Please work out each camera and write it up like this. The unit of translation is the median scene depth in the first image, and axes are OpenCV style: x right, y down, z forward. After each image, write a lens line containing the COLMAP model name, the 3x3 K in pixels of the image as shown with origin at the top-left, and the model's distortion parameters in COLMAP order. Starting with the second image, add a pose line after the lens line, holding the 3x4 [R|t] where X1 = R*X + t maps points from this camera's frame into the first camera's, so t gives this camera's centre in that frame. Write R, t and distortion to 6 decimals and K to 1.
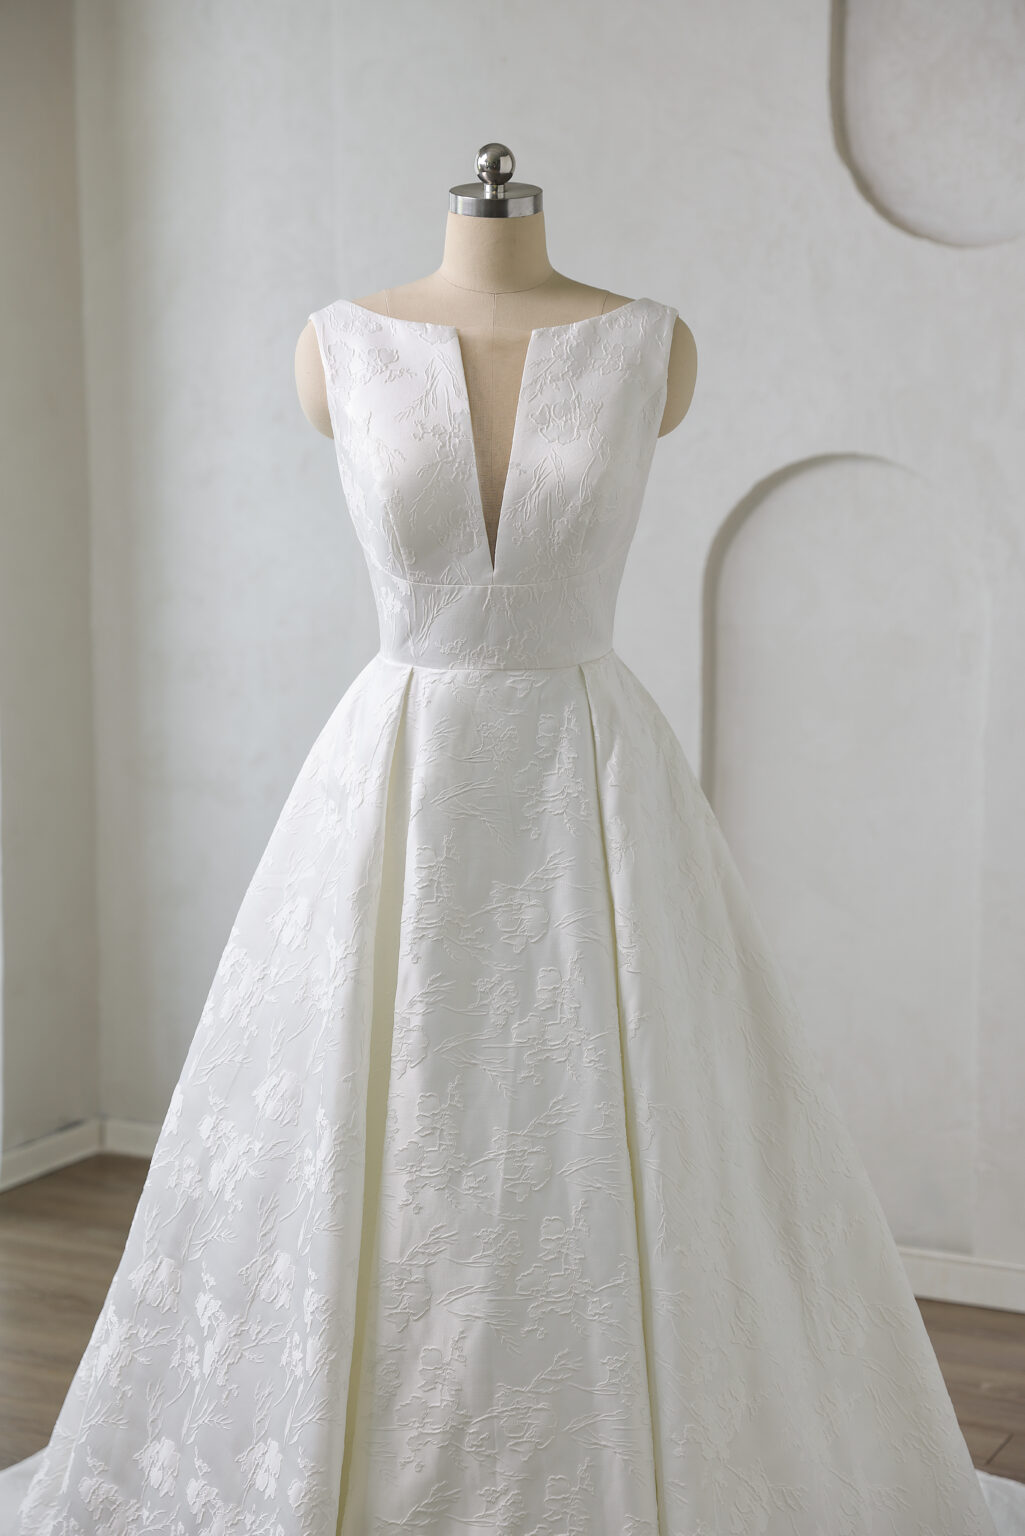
lens RADIAL K [[3148.2, 0, 510.3], [0, 3148.2, 791.9], [0, 0, 1]] dist [0.206036, -0.679450]
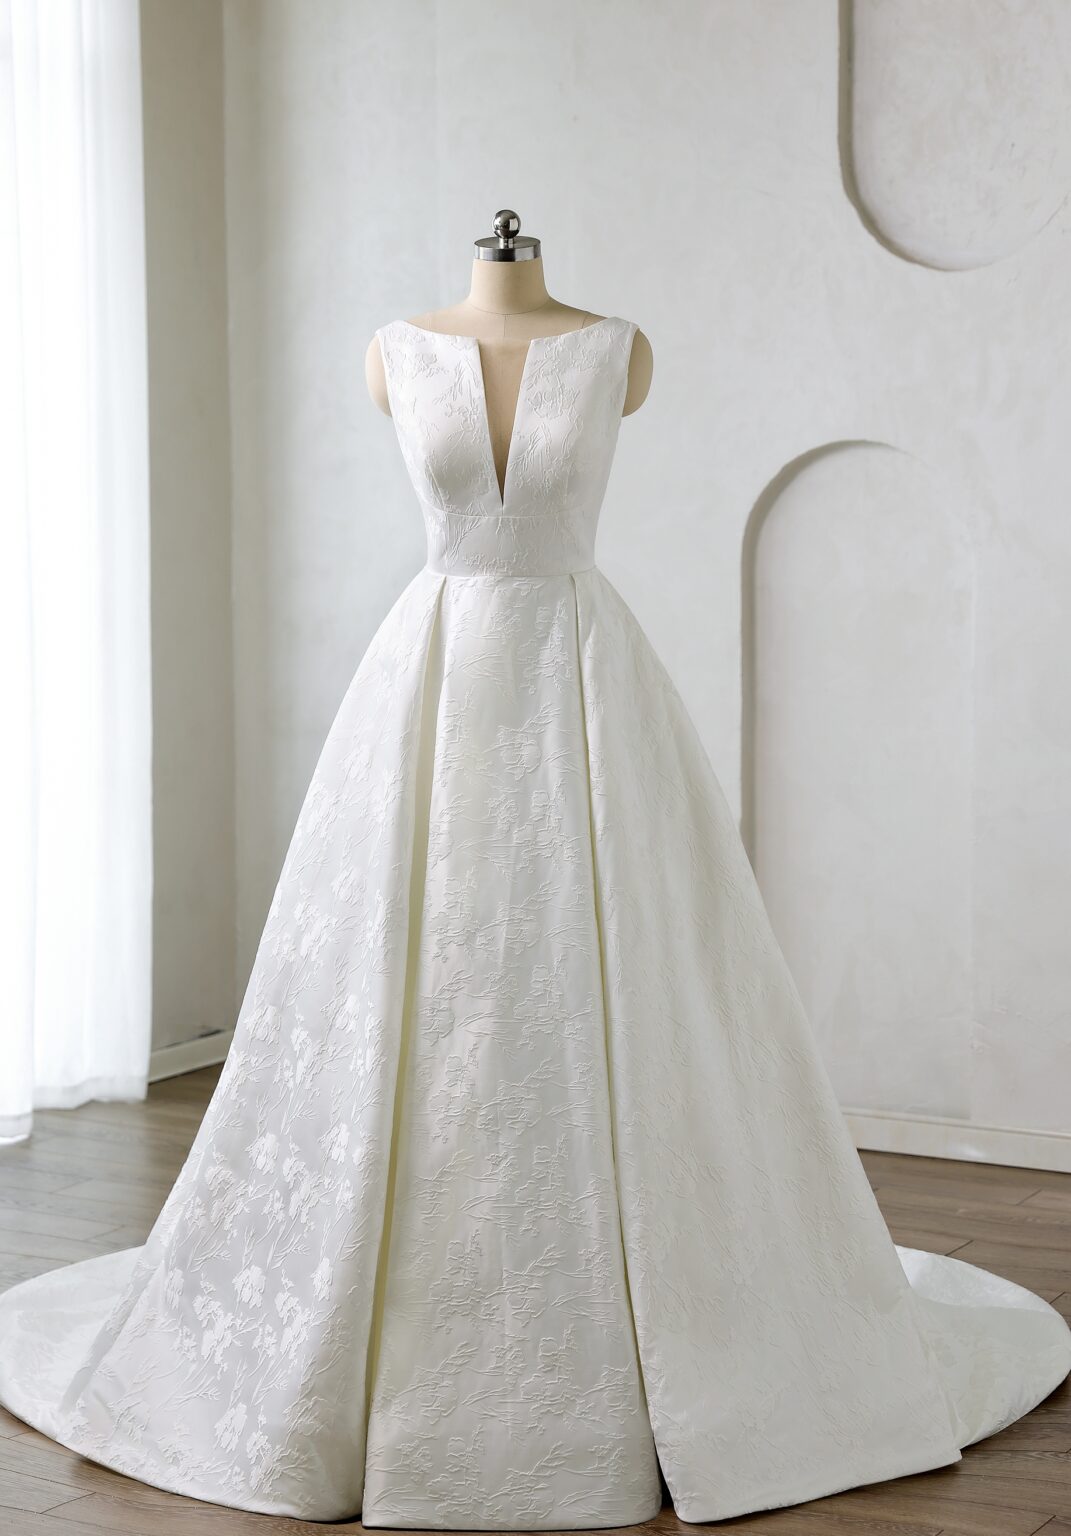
lens RADIAL K [[4820.8, 0, 535.5], [0, 4820.8, 768.0], [0, 0, 1]] dist [-0.050560, 0.673403]
pose [[0.996974, -0.000489, -0.077729, 0.176285], [-0.003902, 0.998404, -0.056337, 0.165987], [0.077633, 0.056470, 0.995381, -1.130758]]
